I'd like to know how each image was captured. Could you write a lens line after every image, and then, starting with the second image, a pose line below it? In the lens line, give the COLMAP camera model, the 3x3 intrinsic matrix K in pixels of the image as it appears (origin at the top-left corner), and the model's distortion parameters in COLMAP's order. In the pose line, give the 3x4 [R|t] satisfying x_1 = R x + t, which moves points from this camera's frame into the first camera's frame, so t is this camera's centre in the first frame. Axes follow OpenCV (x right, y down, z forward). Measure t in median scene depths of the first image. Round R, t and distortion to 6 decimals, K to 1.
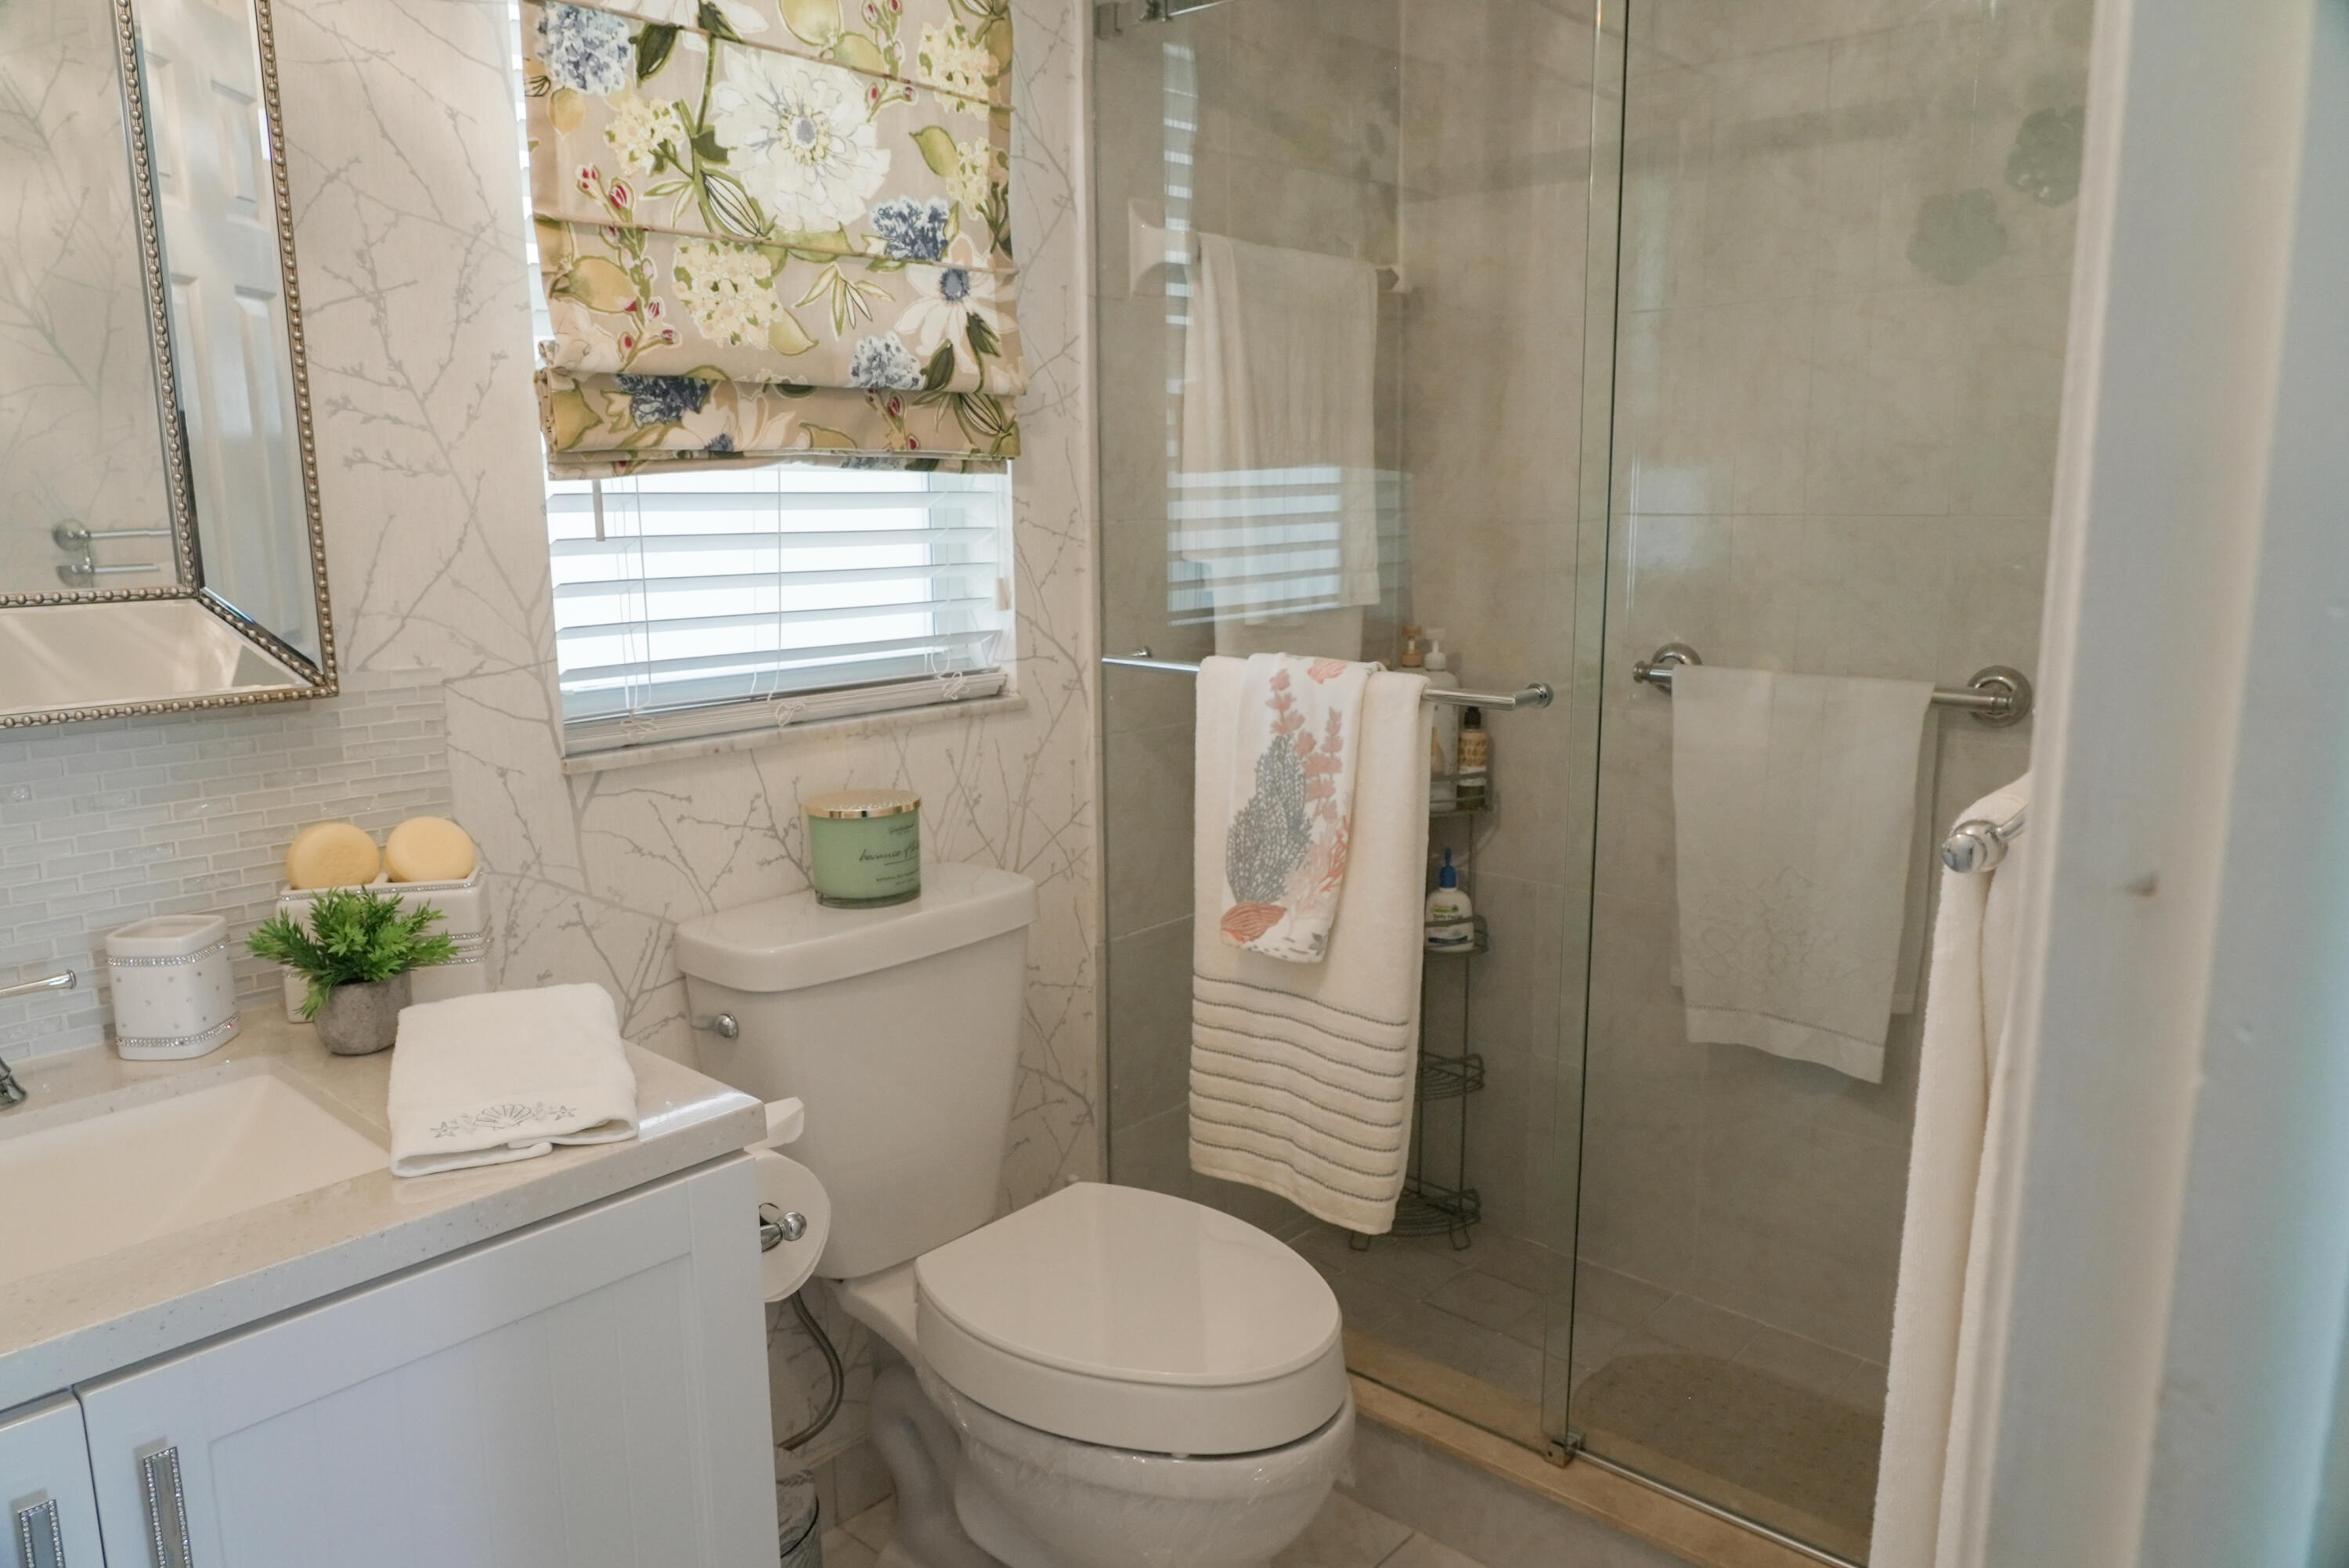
lens RADIAL K [[1609.3, 0, 1175.1], [0, 1609.3, 783.3], [0, 0, 1]] dist [-0.026120, 0.019201]
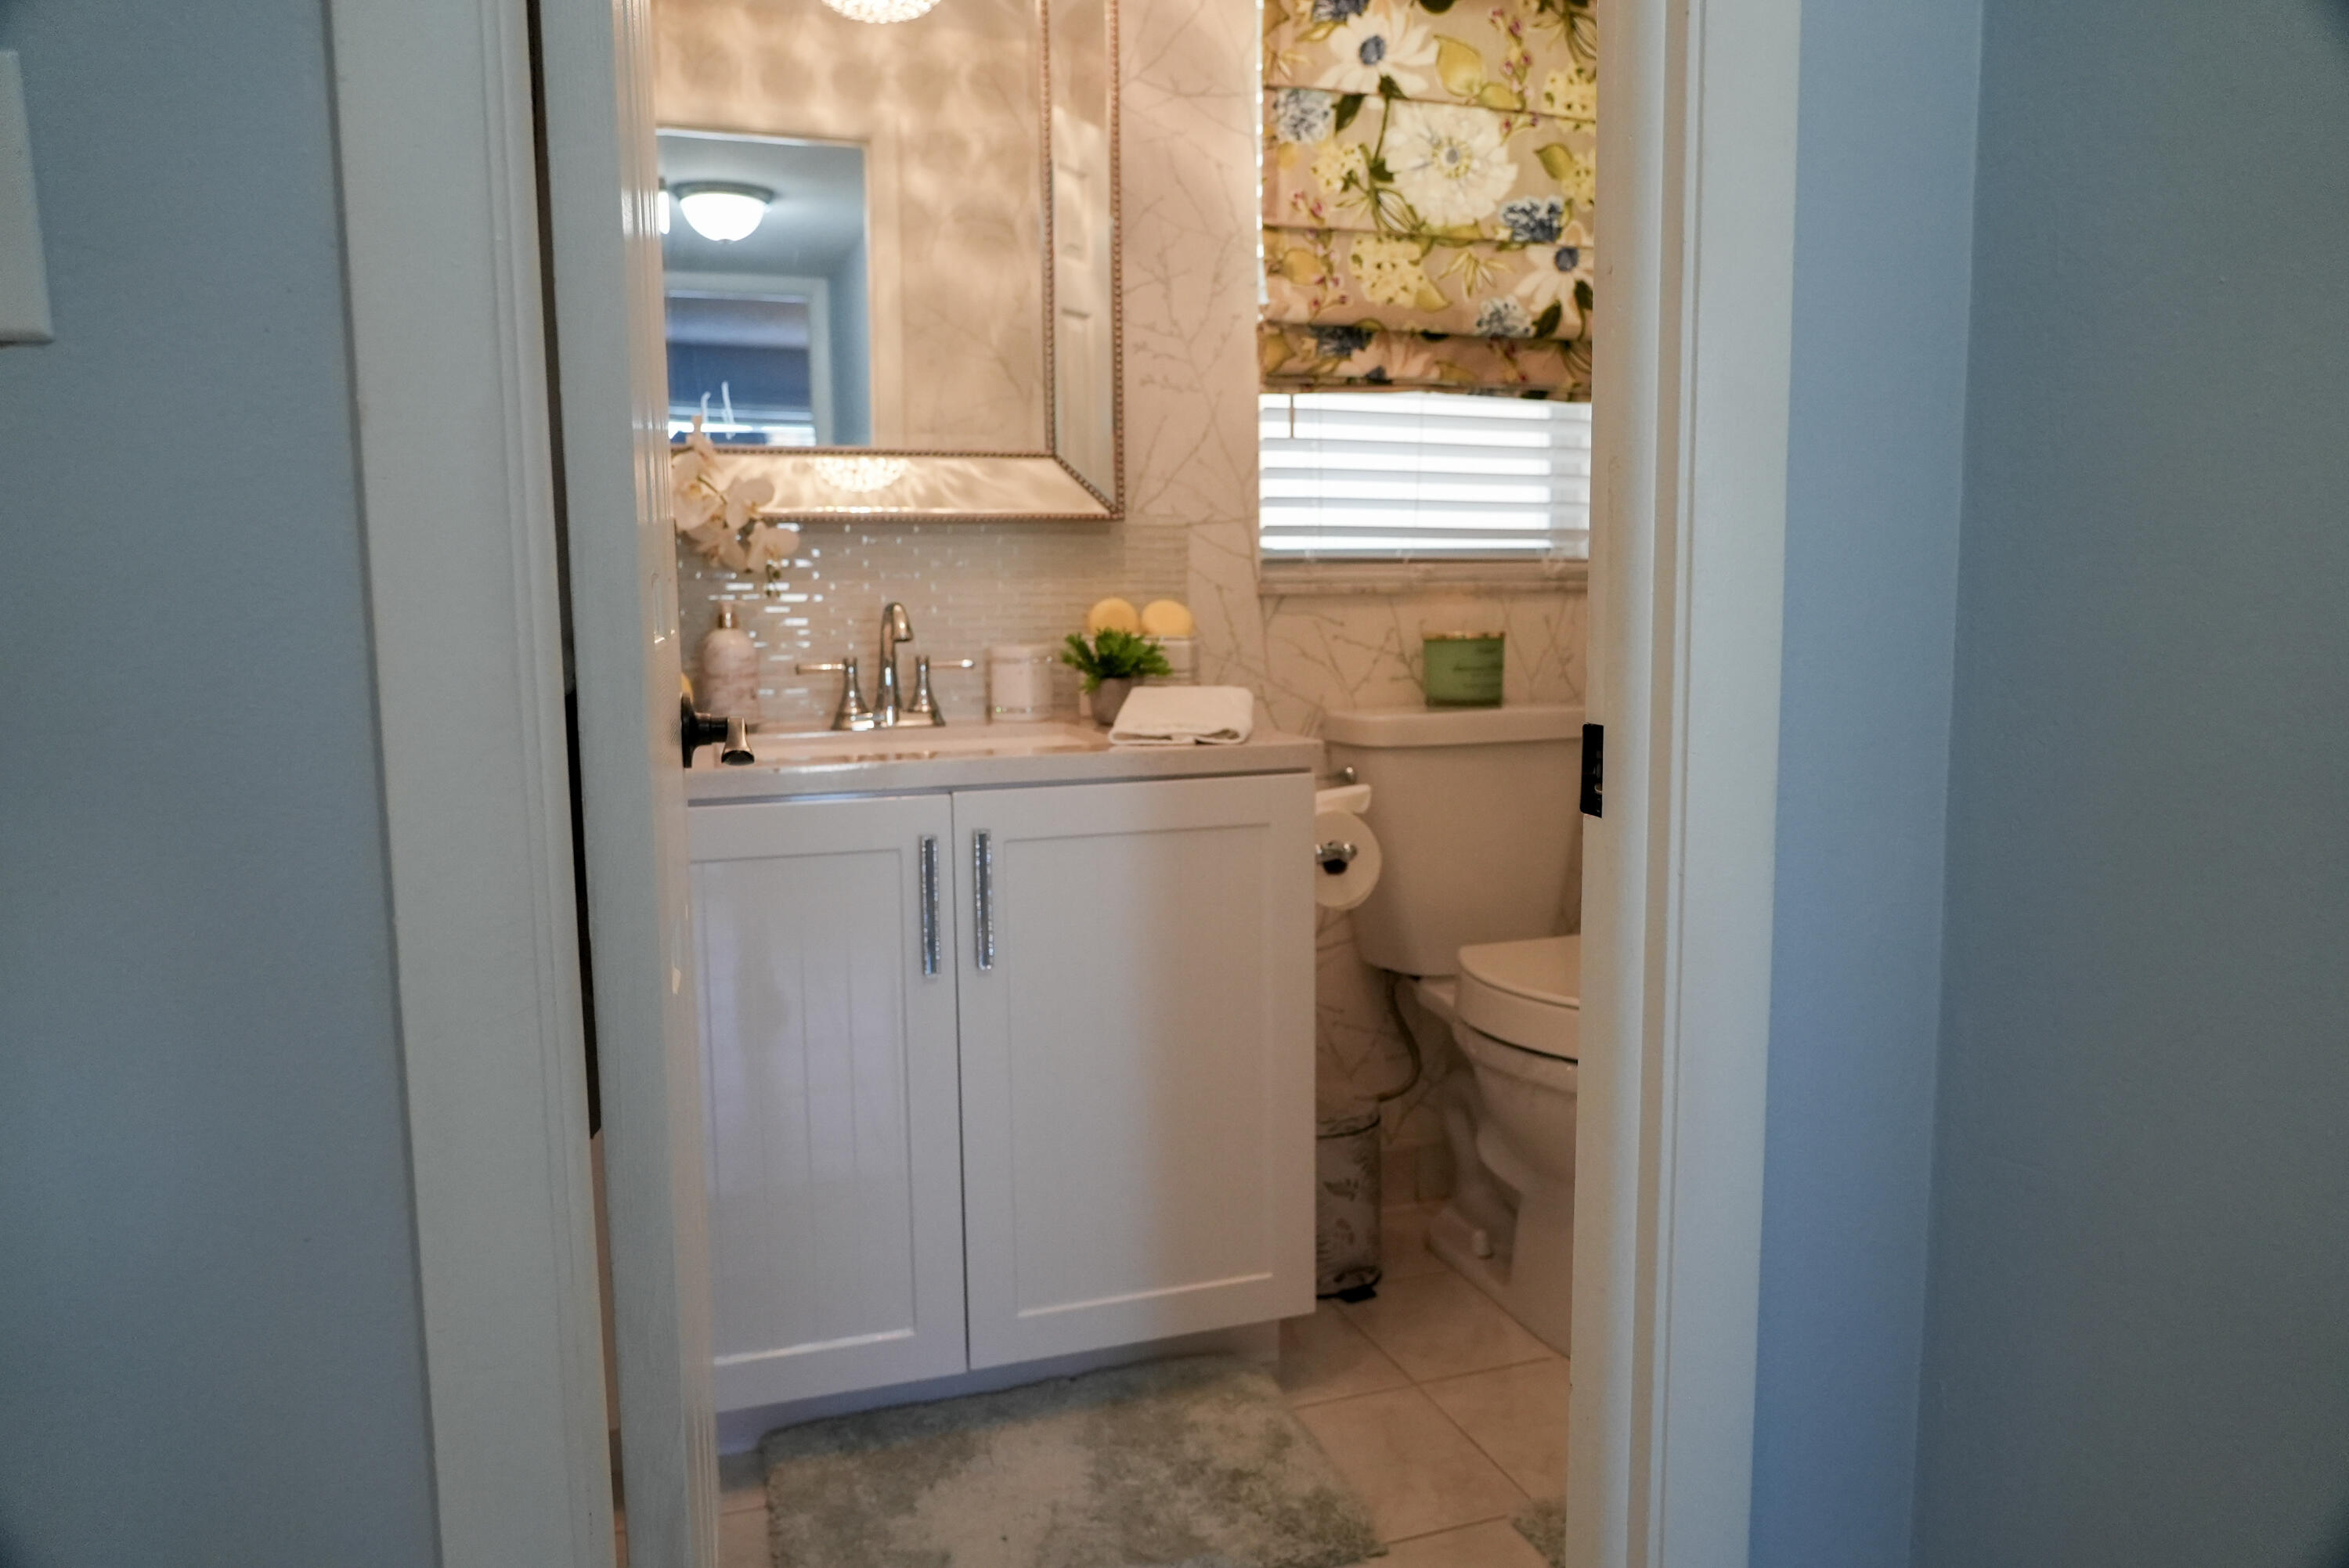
lens RADIAL K [[1609.3, 0, 1169.8], [0, 1609.3, 790.7], [0, 0, 1]] dist [-0.026120, 0.019201]
pose [[0.872649, 0.059525, -0.484707, 0.285974], [-0.085743, 0.995801, -0.032079, 0.231898], [0.480762, 0.069554, 0.874088, -0.340928]]
